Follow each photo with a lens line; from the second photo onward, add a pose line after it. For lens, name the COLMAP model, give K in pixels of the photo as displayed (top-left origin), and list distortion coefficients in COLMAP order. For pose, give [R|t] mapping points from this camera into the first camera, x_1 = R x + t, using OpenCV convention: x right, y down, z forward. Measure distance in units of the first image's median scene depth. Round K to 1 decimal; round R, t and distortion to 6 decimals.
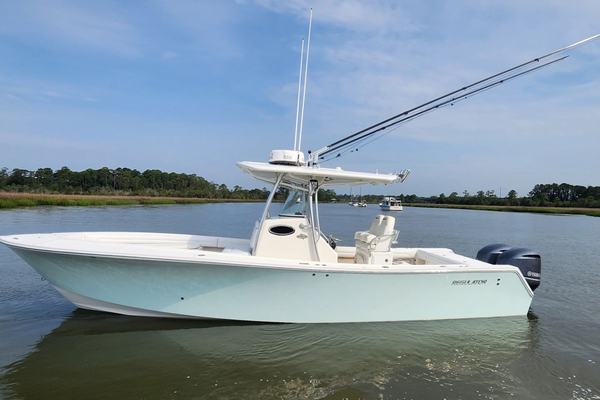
lens RADIAL K [[440.6, 0, 300.0], [0, 440.6, 200.0], [0, 0, 1]] dist [-0.004013, -0.000297]
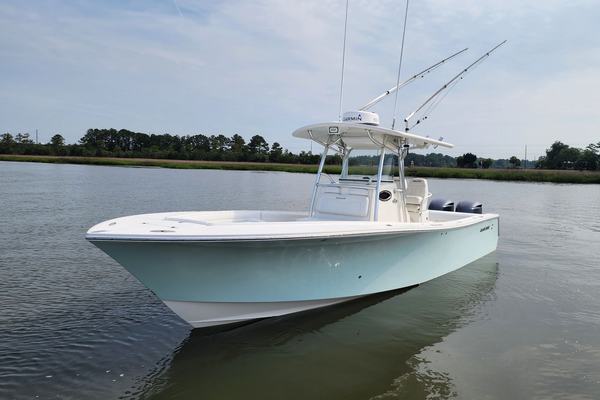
lens RADIAL K [[621.7, 0, 300.0], [0, 621.7, 200.0], [0, 0, 1]] dist [0.000062, -0.001432]
pose [[0.528696, -0.054497, 0.847060, -0.245739], [-0.023400, 0.996622, 0.078724, -0.005005], [-0.848489, -0.061442, 0.525635, 0.081626]]
